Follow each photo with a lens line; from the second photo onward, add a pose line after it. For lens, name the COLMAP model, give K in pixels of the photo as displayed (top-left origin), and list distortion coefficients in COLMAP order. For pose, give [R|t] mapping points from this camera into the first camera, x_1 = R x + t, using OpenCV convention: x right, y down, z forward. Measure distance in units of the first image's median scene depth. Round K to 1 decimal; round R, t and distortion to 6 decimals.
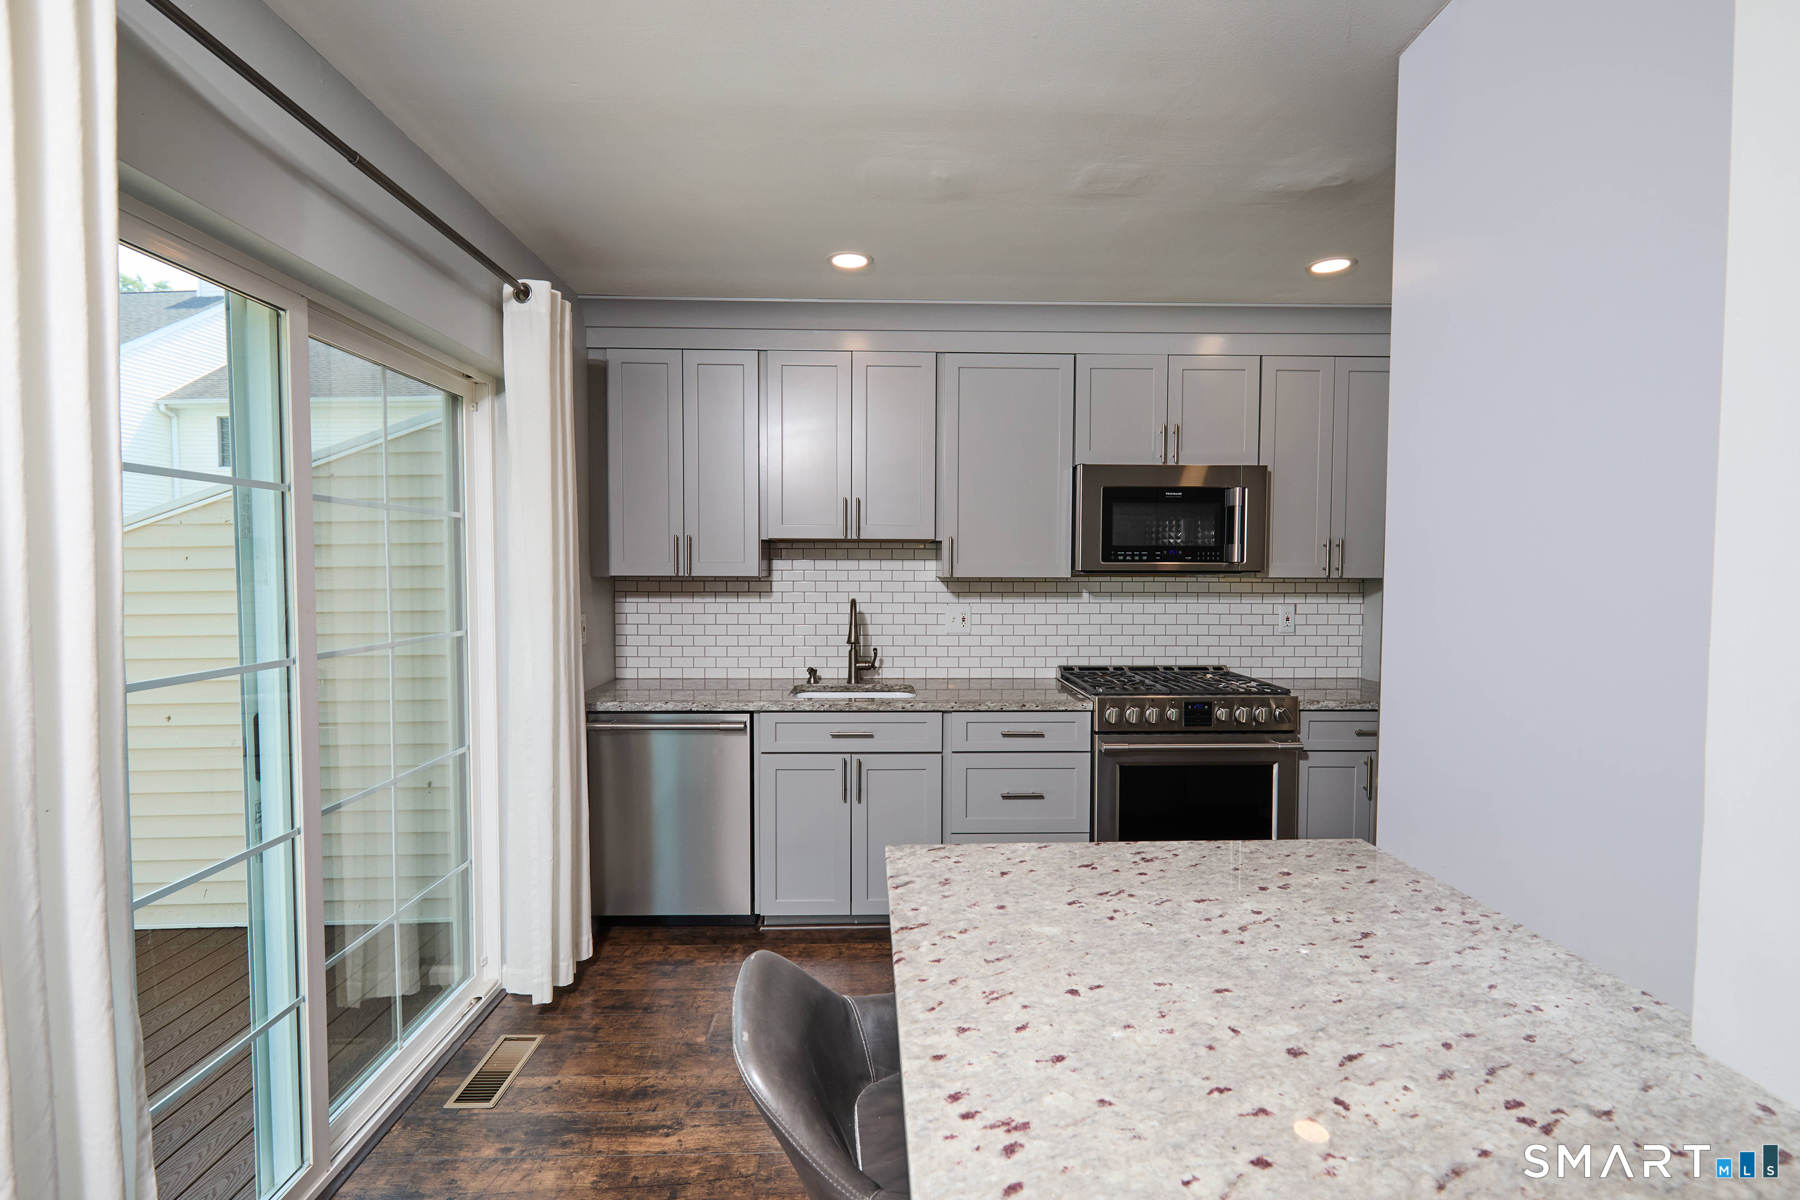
lens RADIAL K [[823.6, 0, 895.4], [0, 823.6, 604.0], [0, 0, 1]] dist [0.002996, 0.000705]
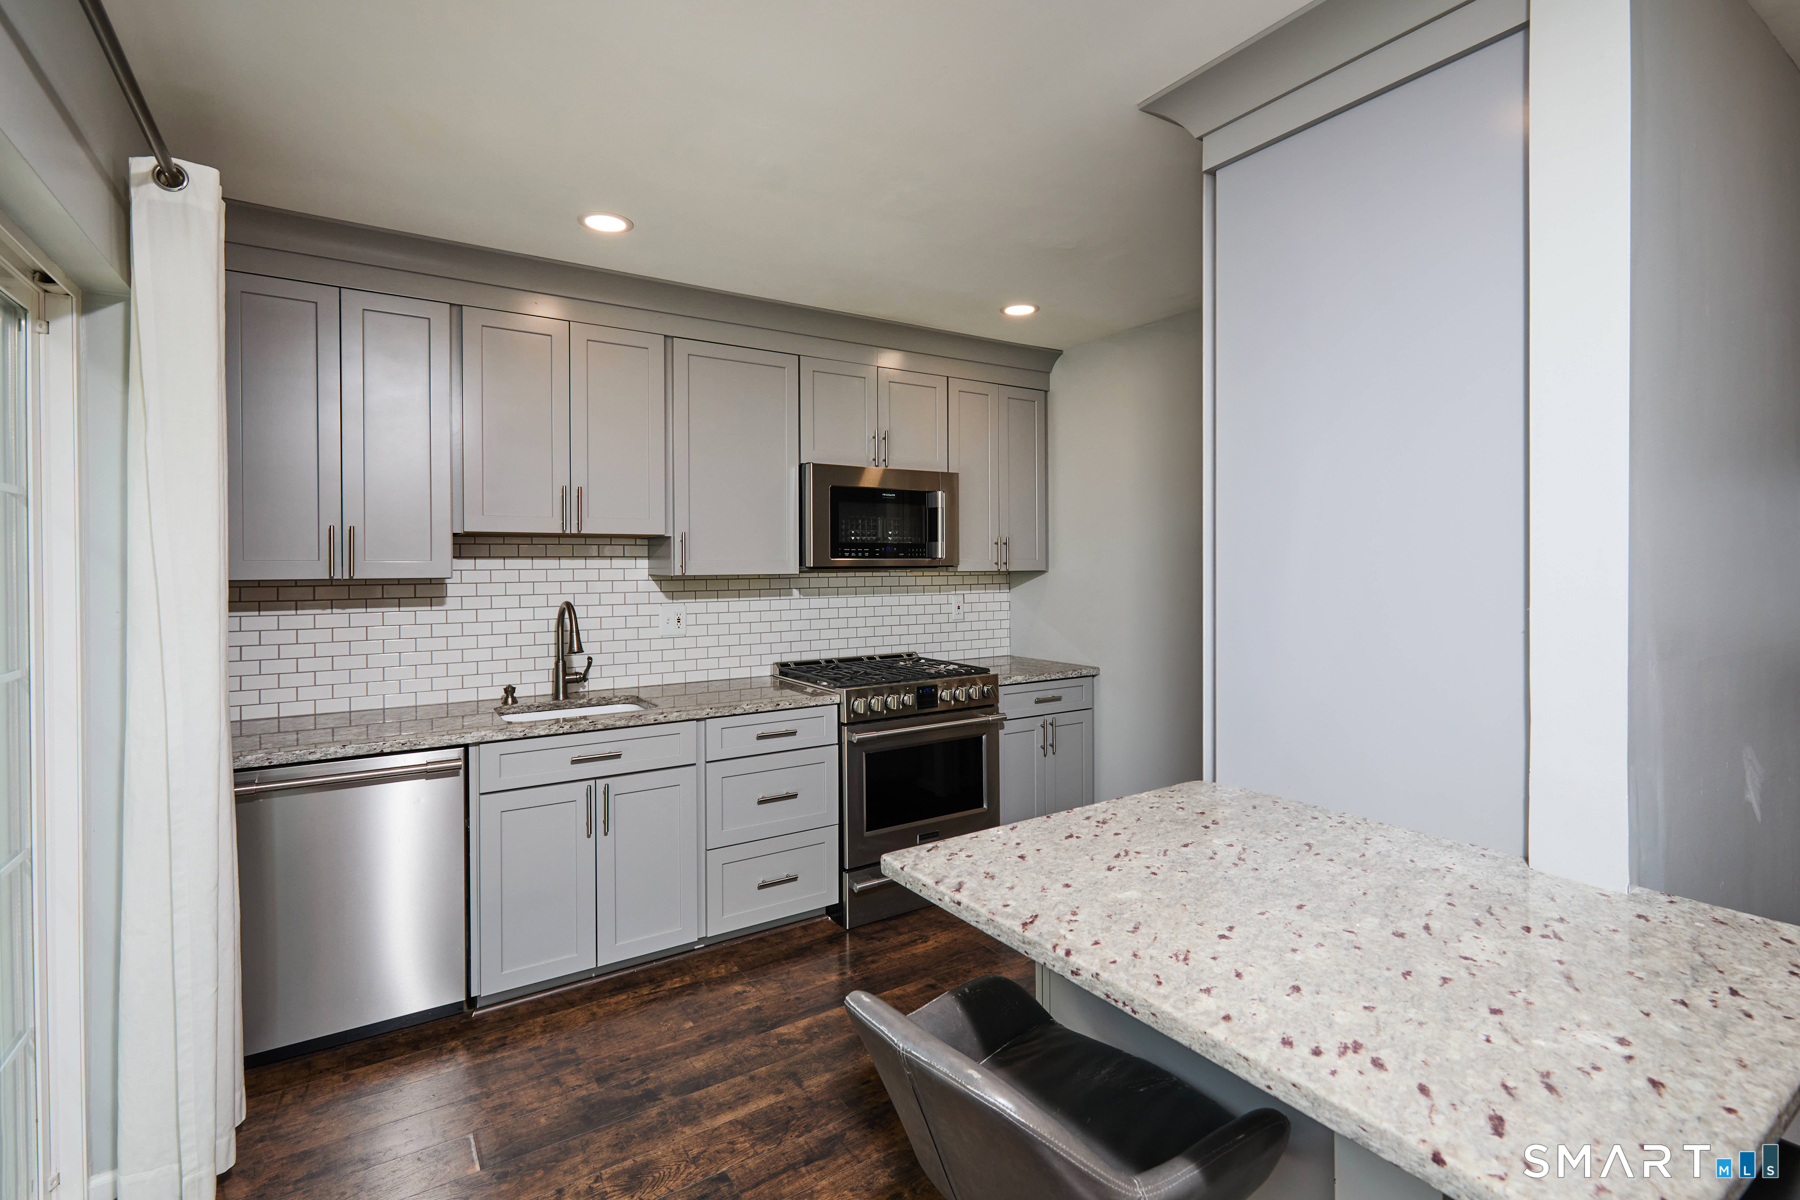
lens RADIAL K [[832.1, 0, 895.9], [0, 832.1, 566.5], [0, 0, 1]] dist [0.002393, 0.000979]
pose [[0.854309, -0.009721, 0.519675, -0.221387], [0.031193, 0.998982, -0.032591, -0.004247], [-0.518829, 0.044053, 0.853742, 0.068103]]
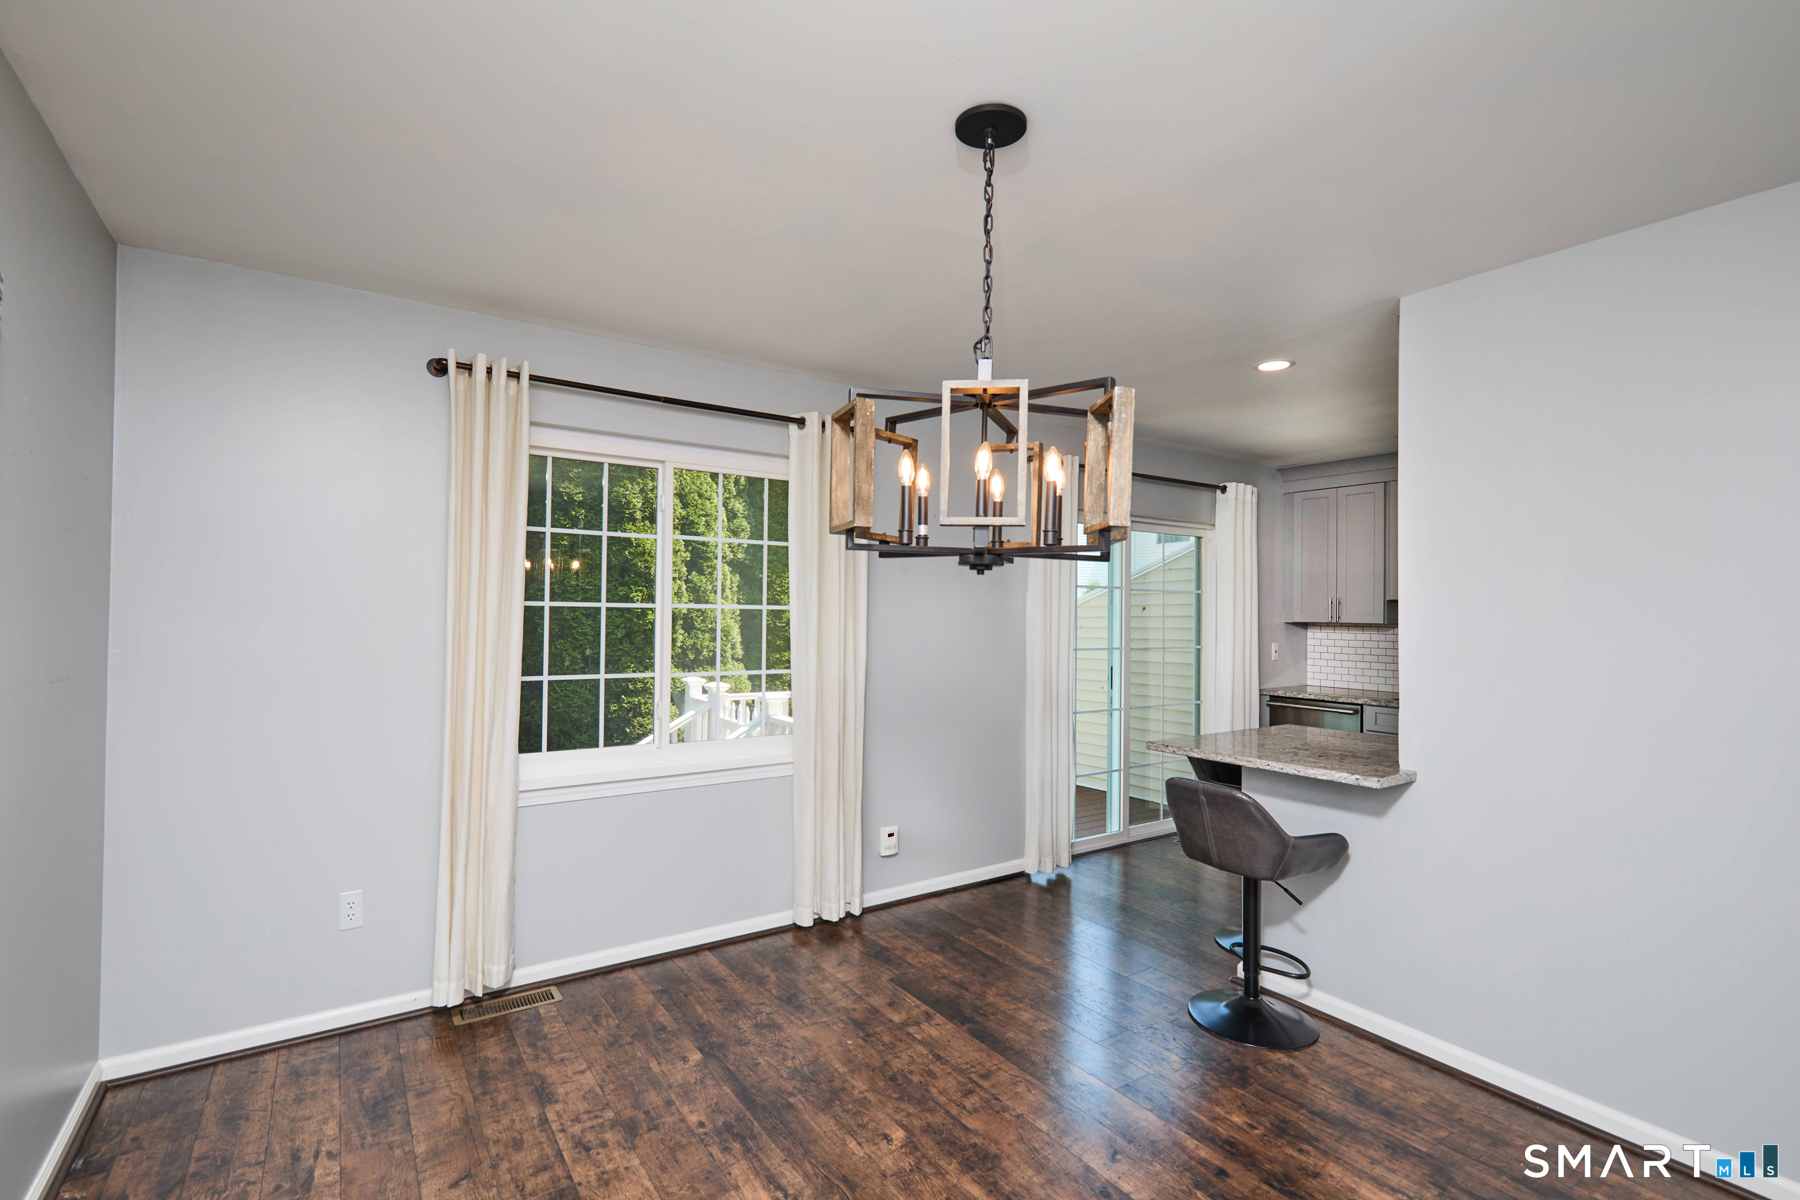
lens RADIAL K [[823.6, 0, 895.4], [0, 823.6, 604.0], [0, 0, 1]] dist [0.002996, 0.000705]
pose [[0.534956, -0.008134, -0.844841, 0.667677], [-0.044187, 0.998316, -0.037591, 0.031277], [0.843723, 0.057440, 0.533696, -0.633979]]
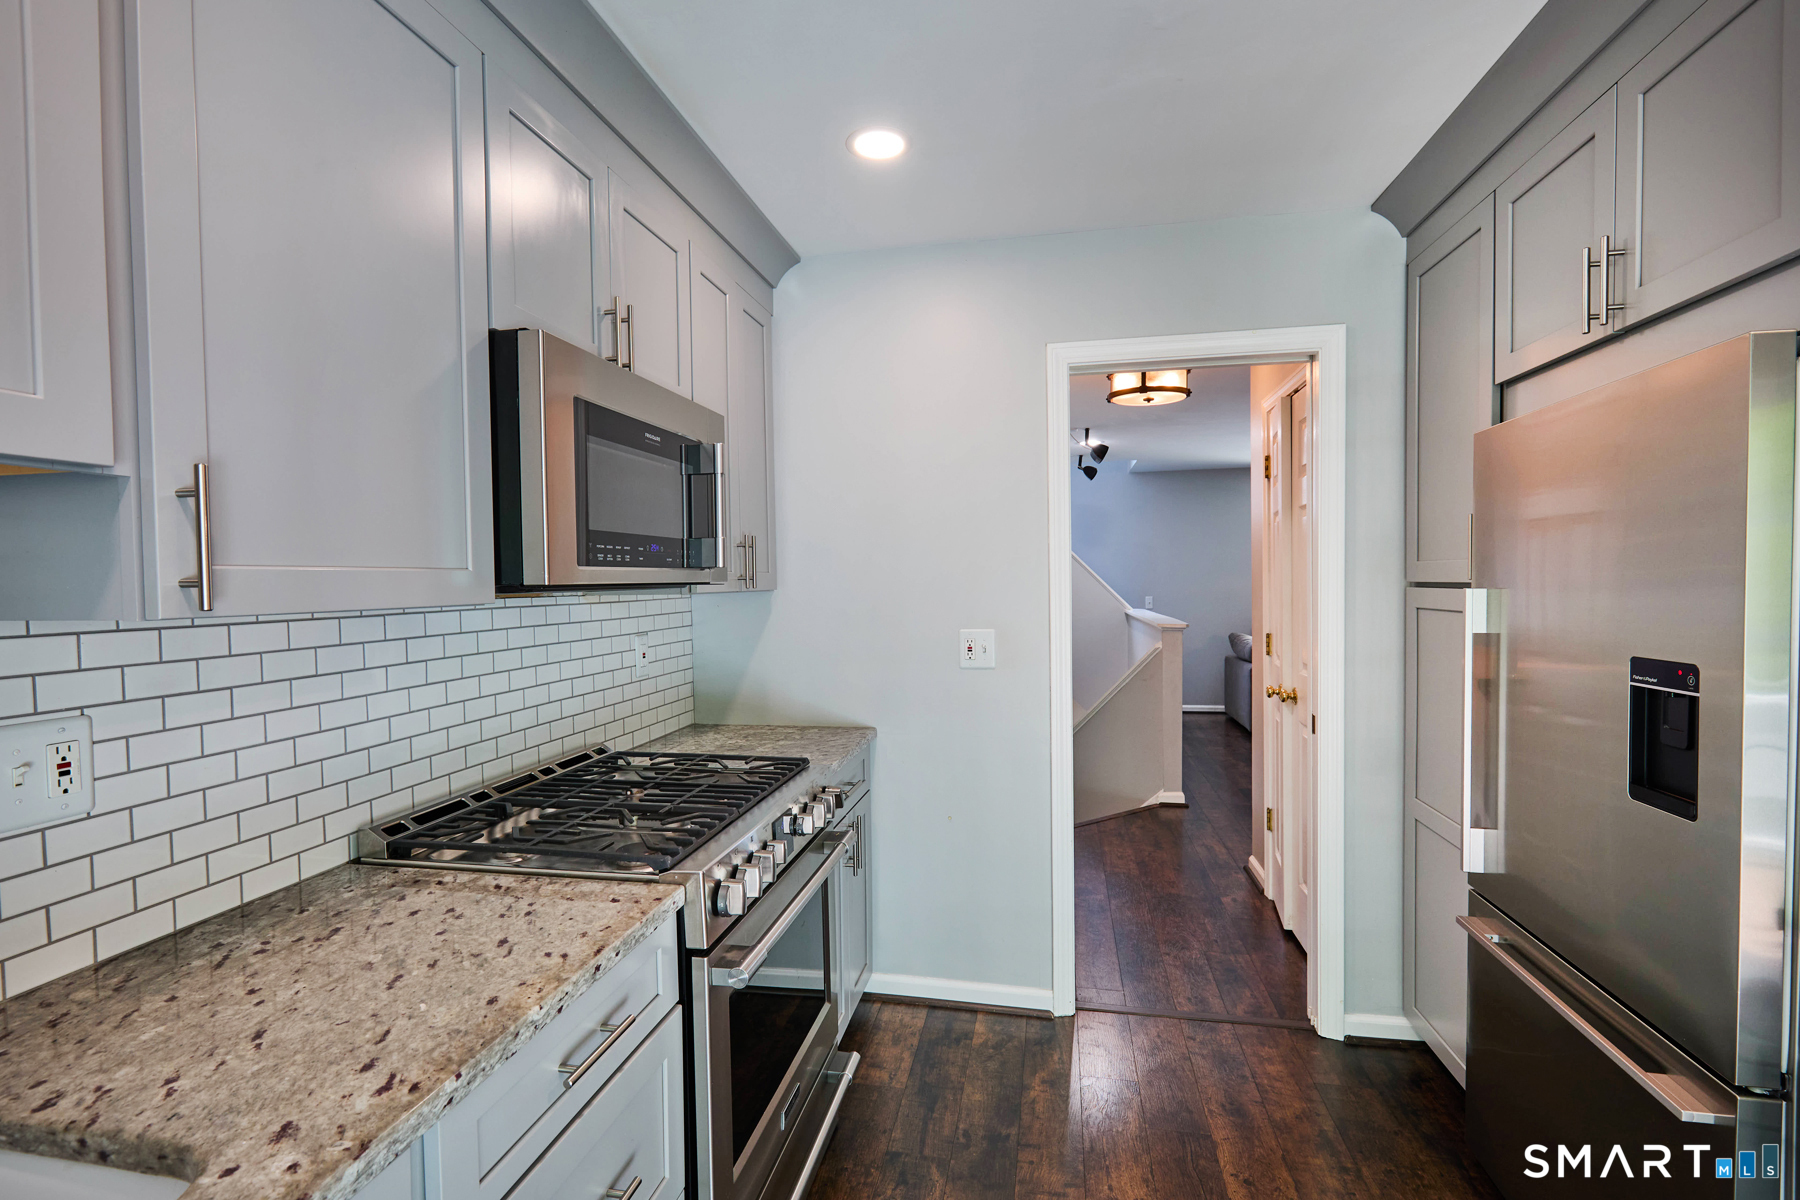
lens RADIAL K [[823.6, 0, 895.4], [0, 823.6, 604.0], [0, 0, 1]] dist [0.002996, 0.000705]
pose [[0.227658, -0.036947, 0.973040, -0.141696], [0.058261, 0.998006, 0.024264, -0.031235], [-0.971997, 0.051166, 0.229356, 0.732521]]
